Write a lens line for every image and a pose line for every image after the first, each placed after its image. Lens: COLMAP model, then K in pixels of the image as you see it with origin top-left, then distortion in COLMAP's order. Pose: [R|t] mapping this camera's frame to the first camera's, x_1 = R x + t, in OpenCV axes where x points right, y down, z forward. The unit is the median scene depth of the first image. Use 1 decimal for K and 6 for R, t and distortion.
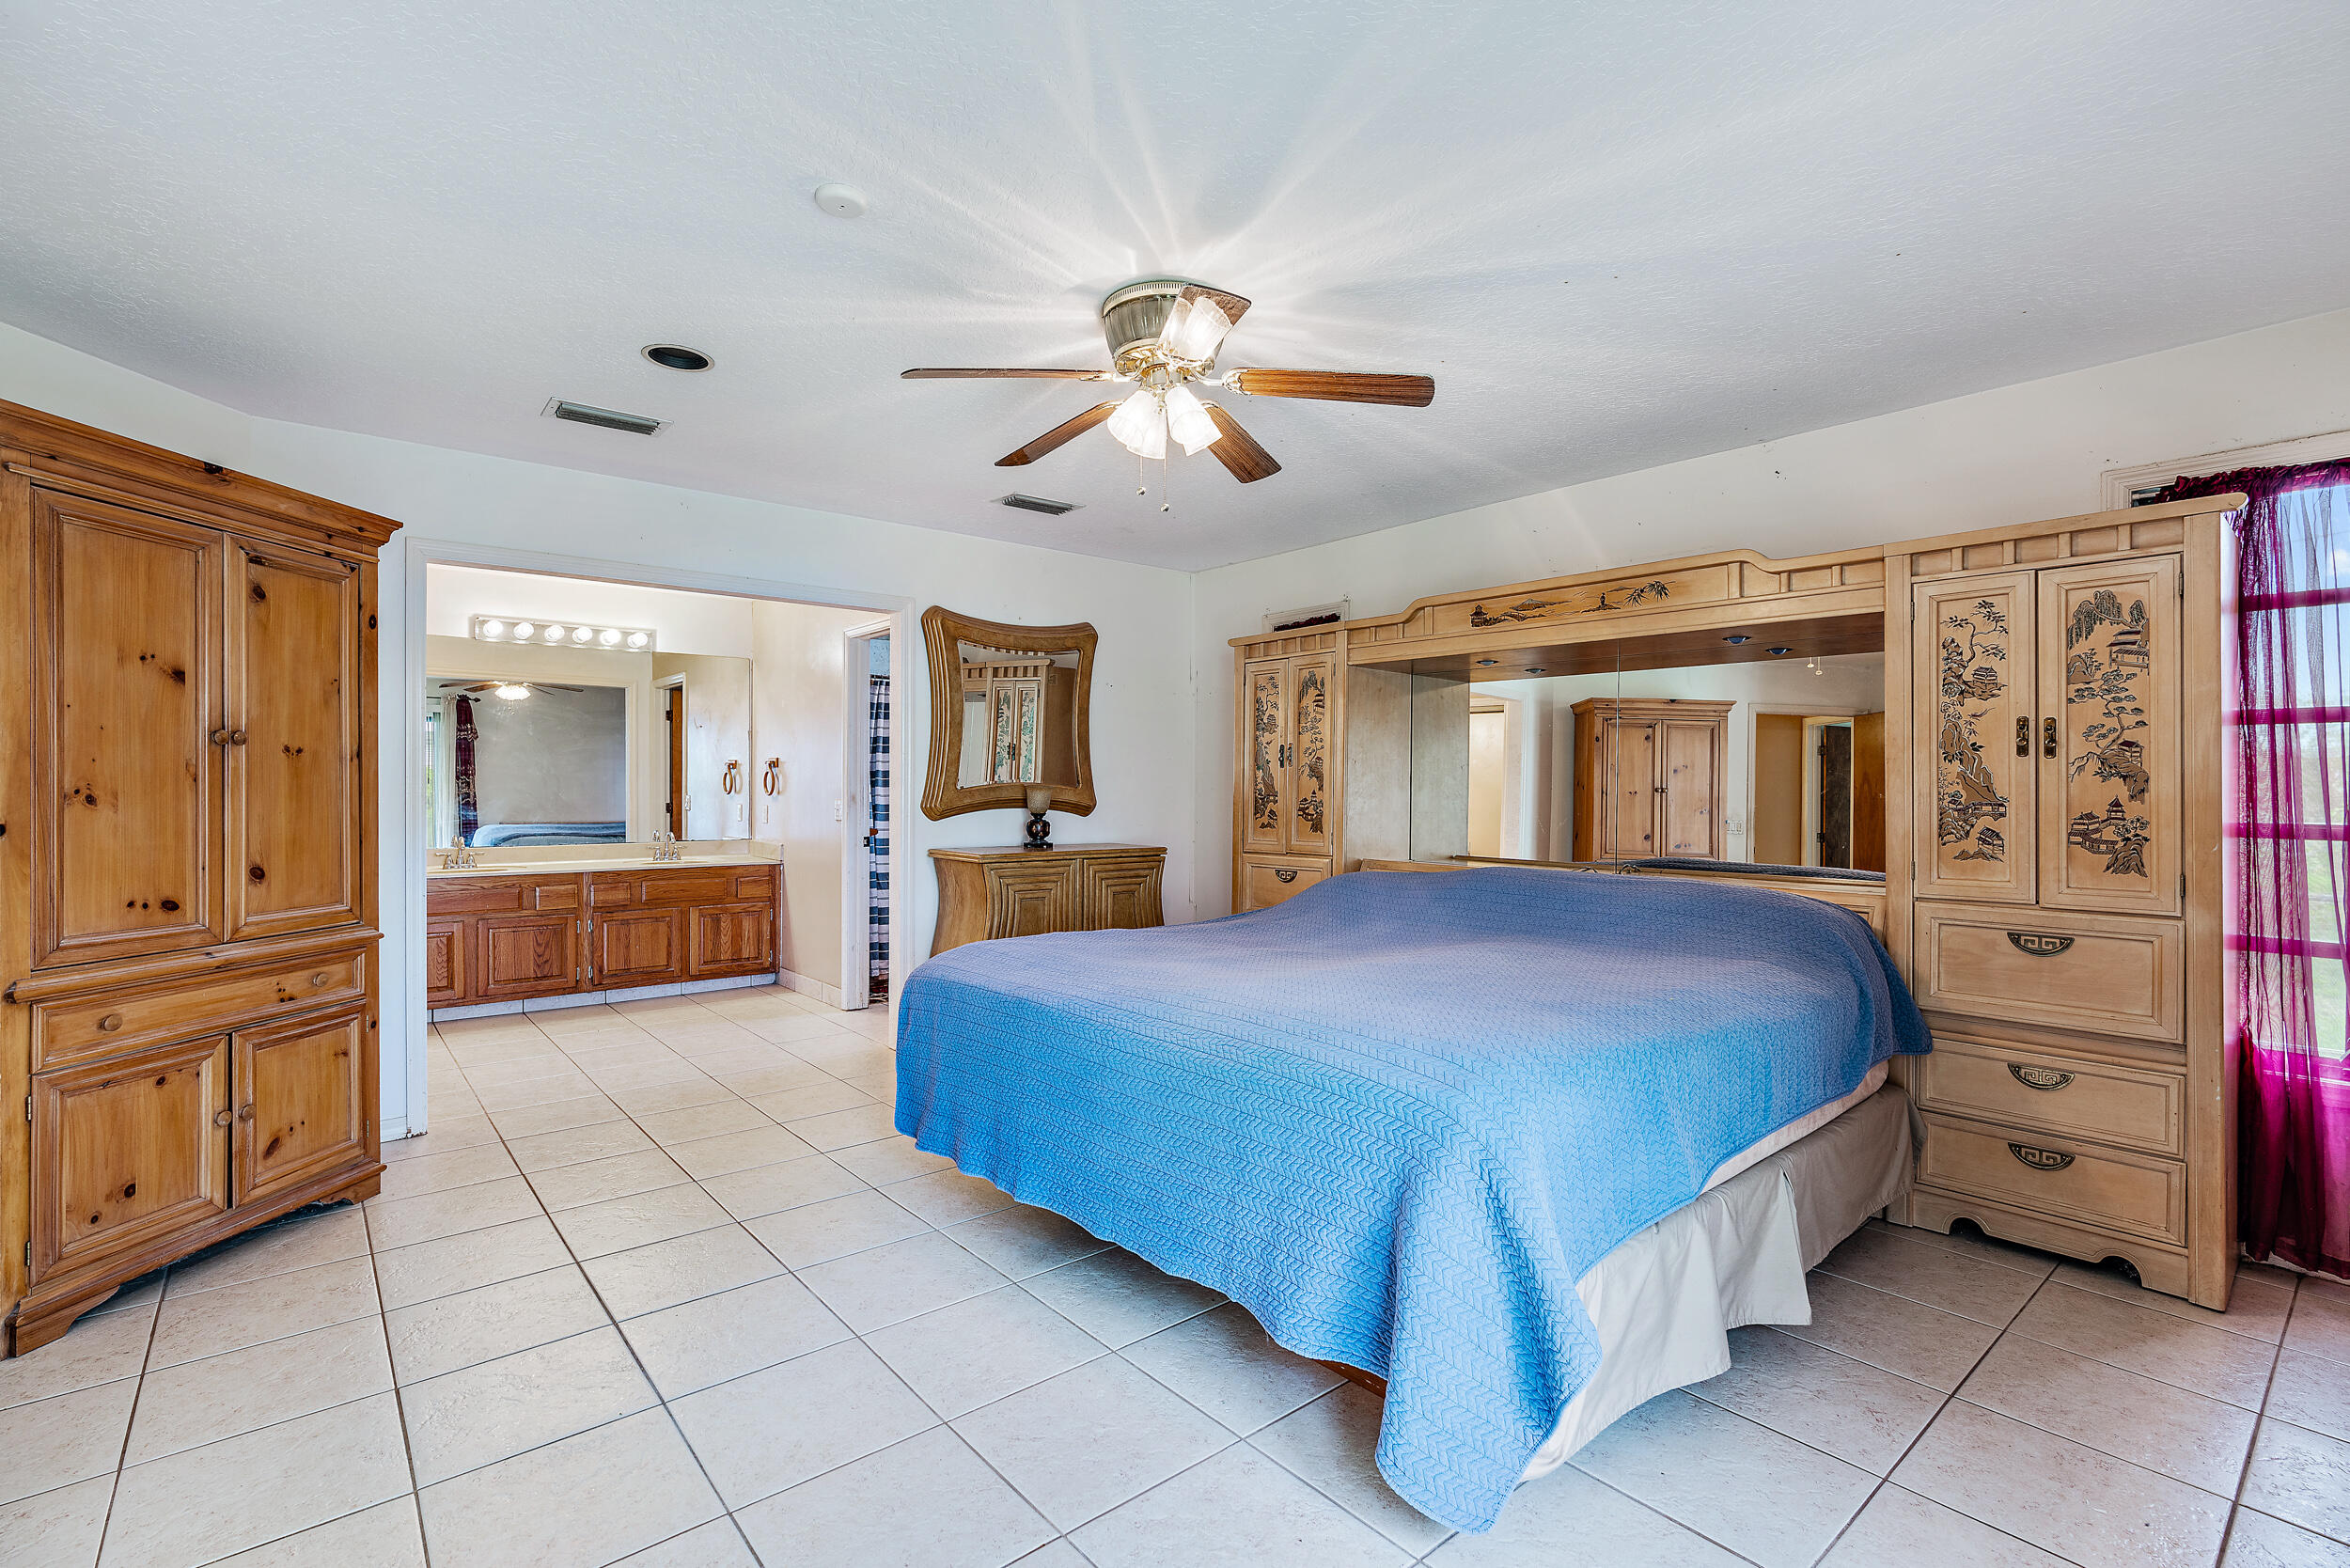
lens RADIAL K [[1068.8, 0, 1182.2], [0, 1068.8, 786.7], [0, 0, 1]] dist [-0.010198, 0.000530]
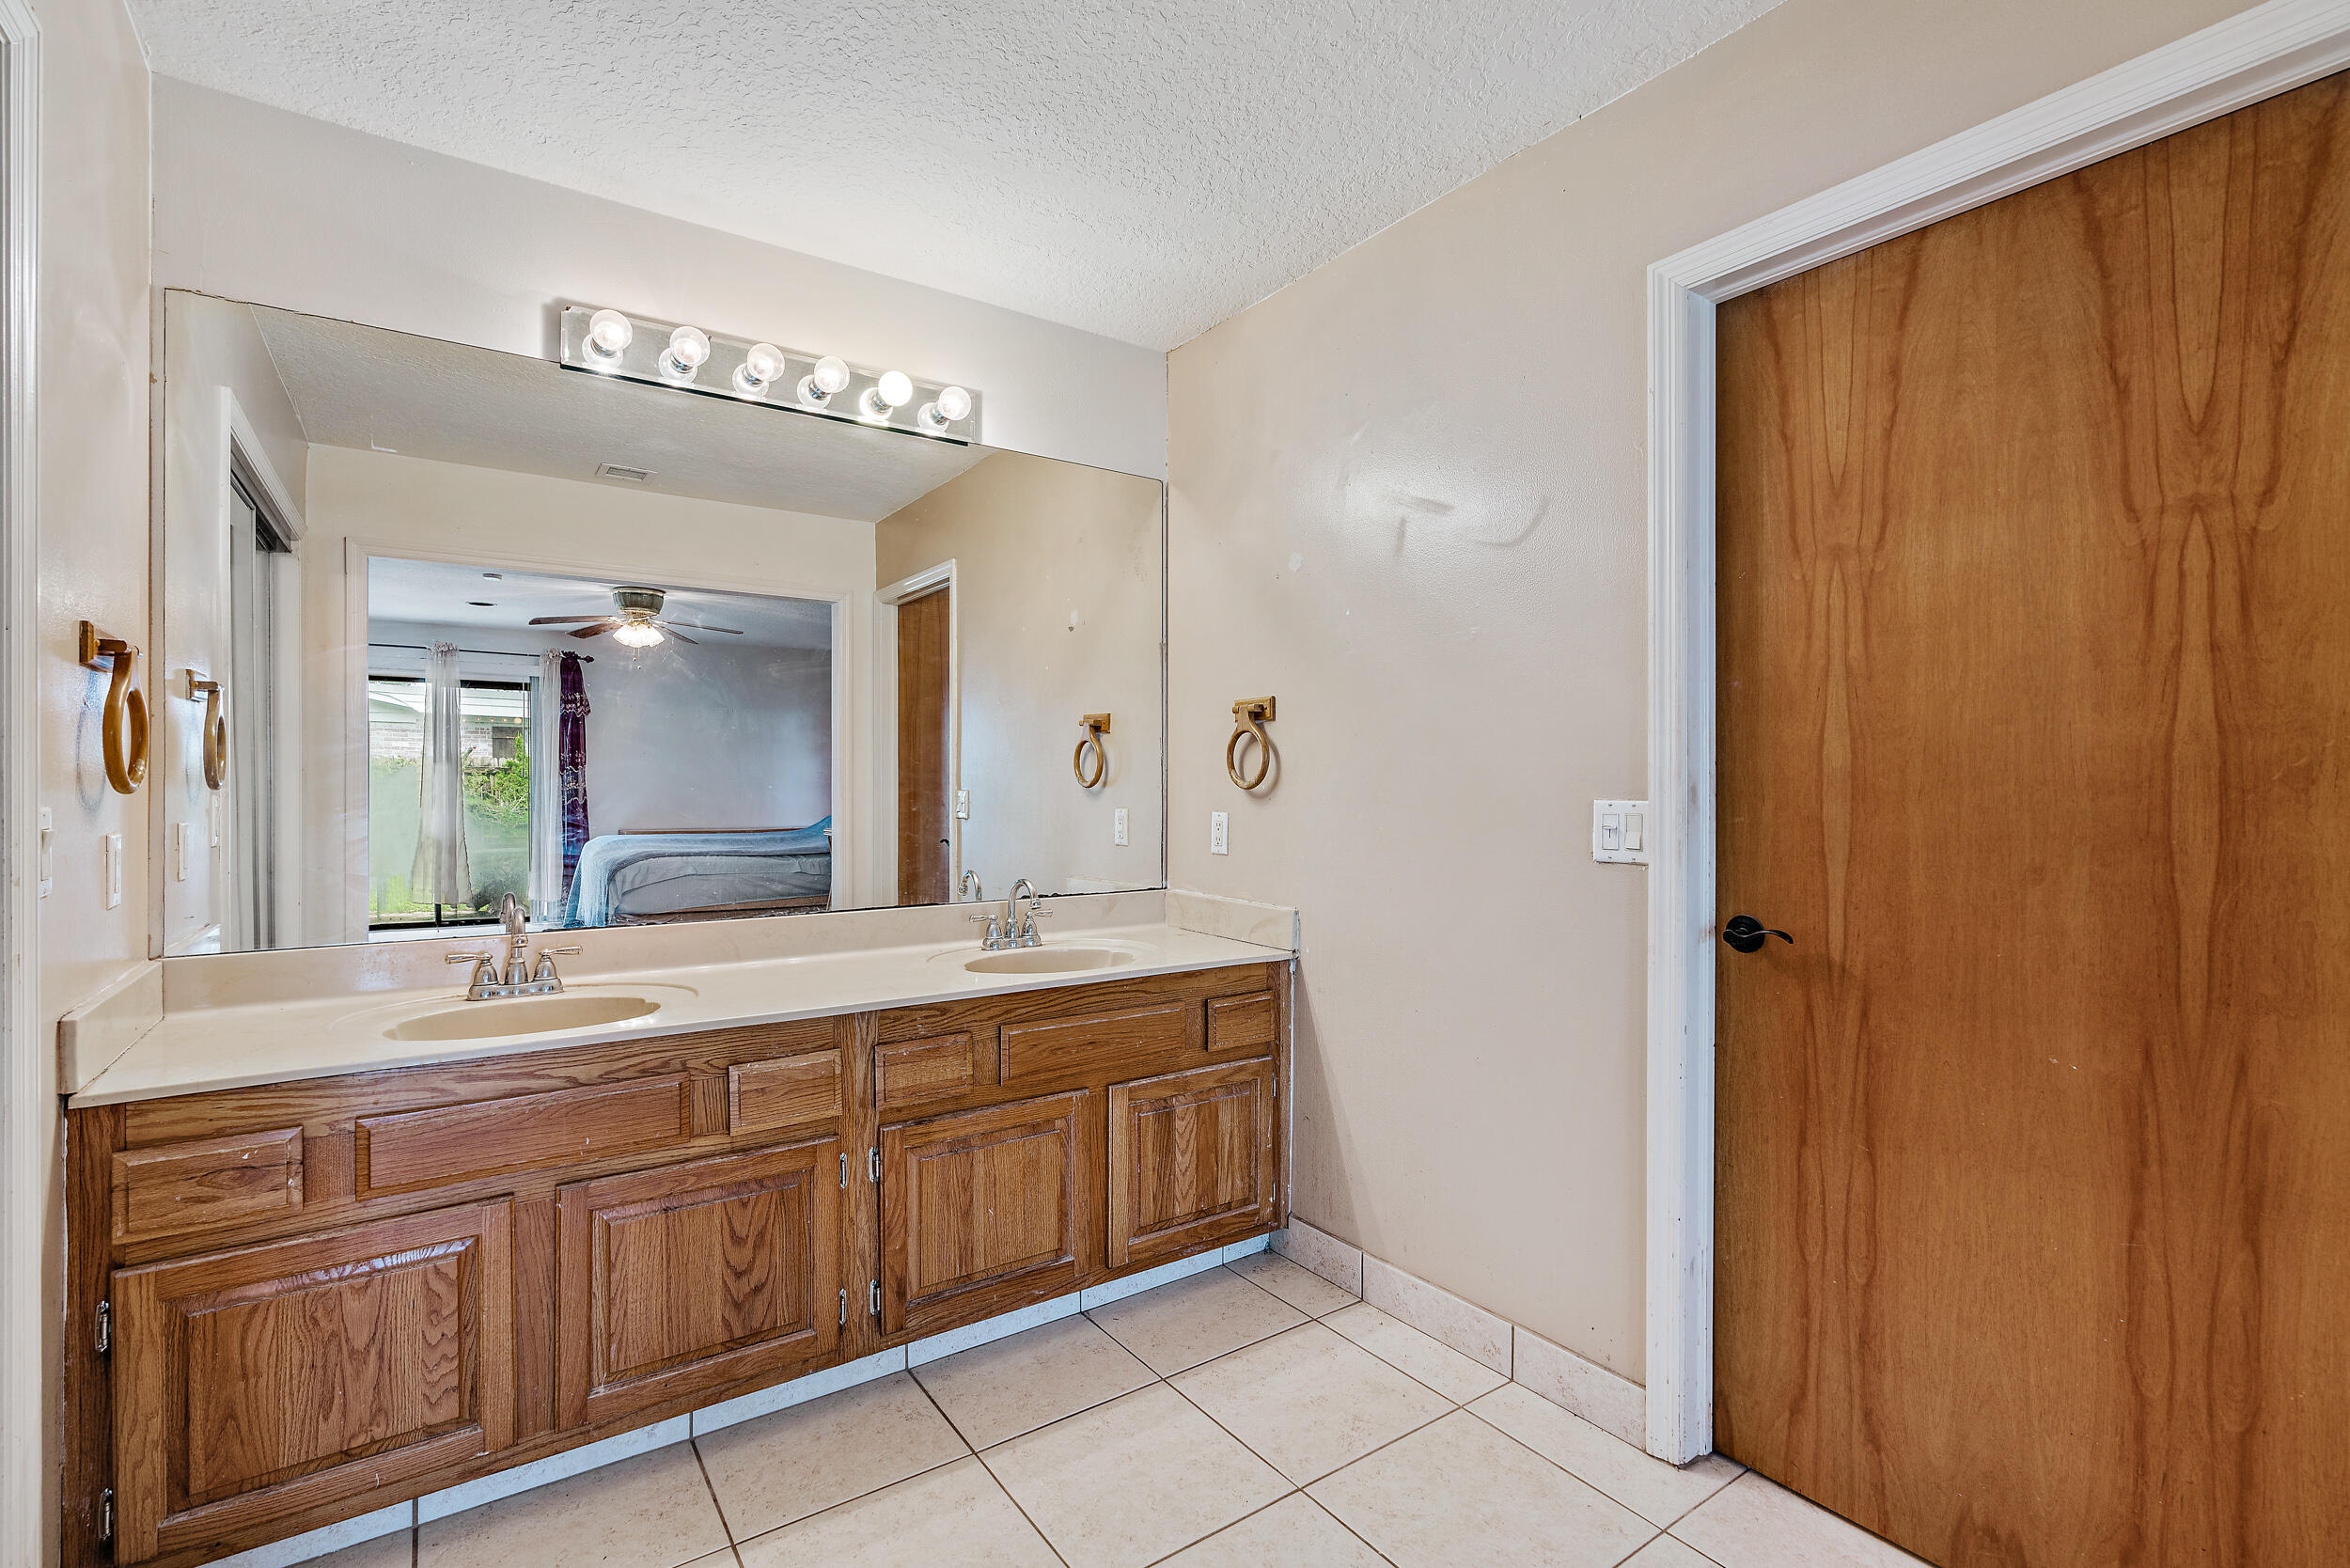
lens RADIAL K [[1068.8, 0, 1170.6], [0, 1068.8, 782.6], [0, 0, 1]] dist [-0.010198, 0.000530]
pose [[0.995745, -0.002042, -0.092133, -0.409653], [0.001640, 0.999989, -0.004439, 0.008464], [0.092141, 0.004269, 0.995737, 0.636302]]
